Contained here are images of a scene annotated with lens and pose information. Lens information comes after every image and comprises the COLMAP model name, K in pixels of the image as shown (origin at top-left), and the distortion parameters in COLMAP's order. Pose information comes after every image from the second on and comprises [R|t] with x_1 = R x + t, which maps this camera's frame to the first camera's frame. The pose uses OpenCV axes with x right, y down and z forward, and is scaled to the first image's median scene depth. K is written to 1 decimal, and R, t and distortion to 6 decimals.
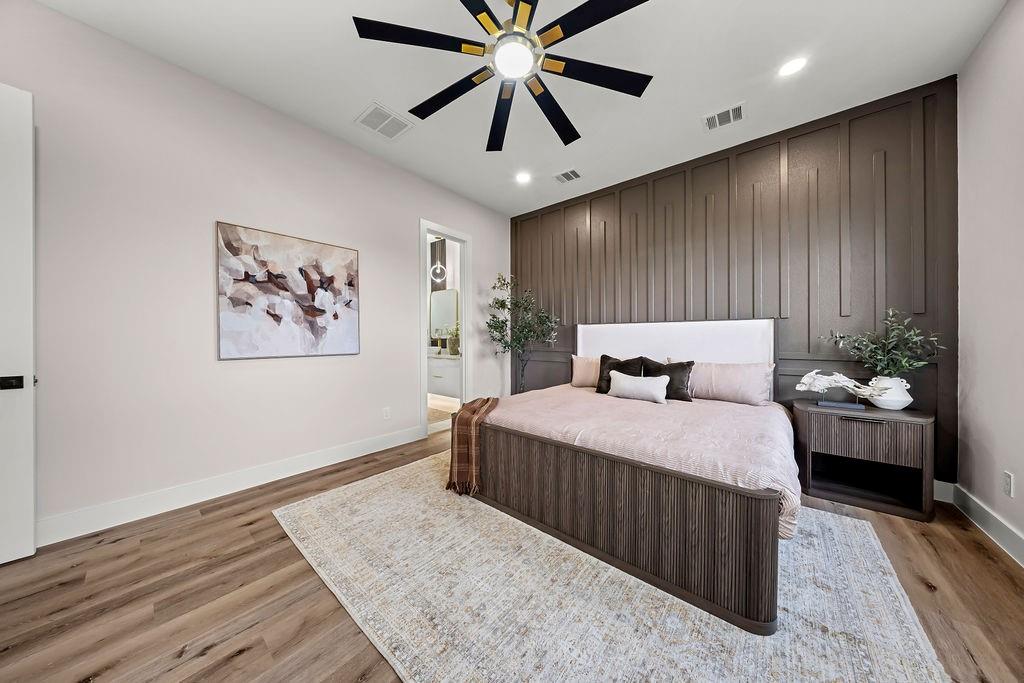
lens RADIAL K [[314.9, 0, 512.0], [0, 314.9, 341.5], [0, 0, 1]] dist [0.000238, -0.000055]
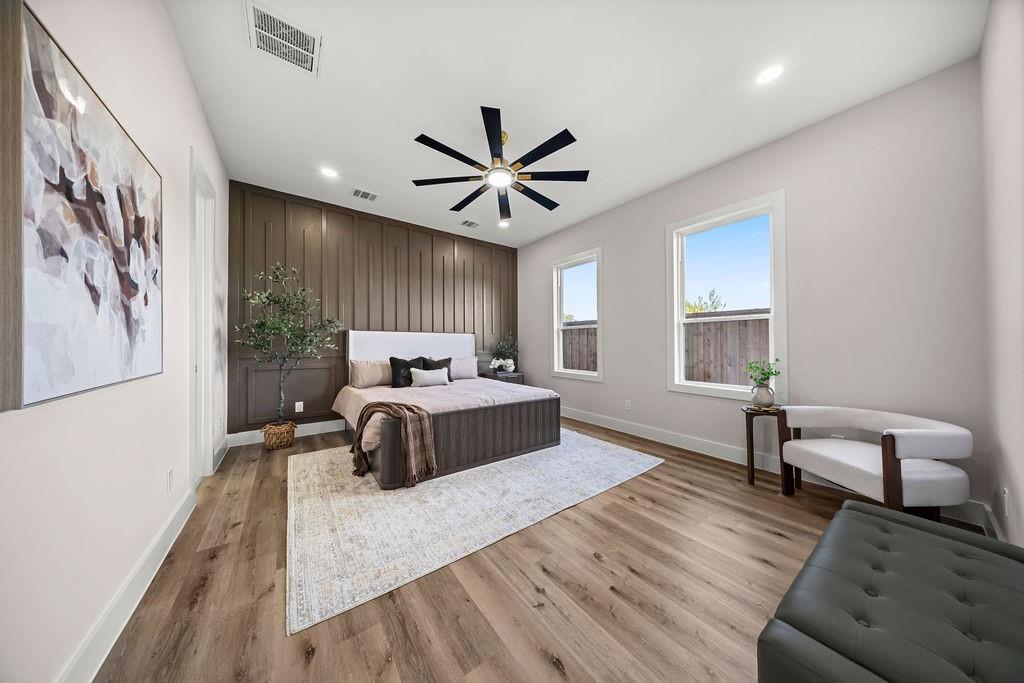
lens RADIAL K [[296.9, 0, 511.4], [0, 296.9, 342.5], [0, 0, 1]] dist [-0.001105, -0.000112]
pose [[0.235781, 0.004208, 0.971797, -0.982298], [0.003974, 0.999978, -0.005295, -0.008716], [-0.971798, 0.005110, 0.235759, 0.371935]]
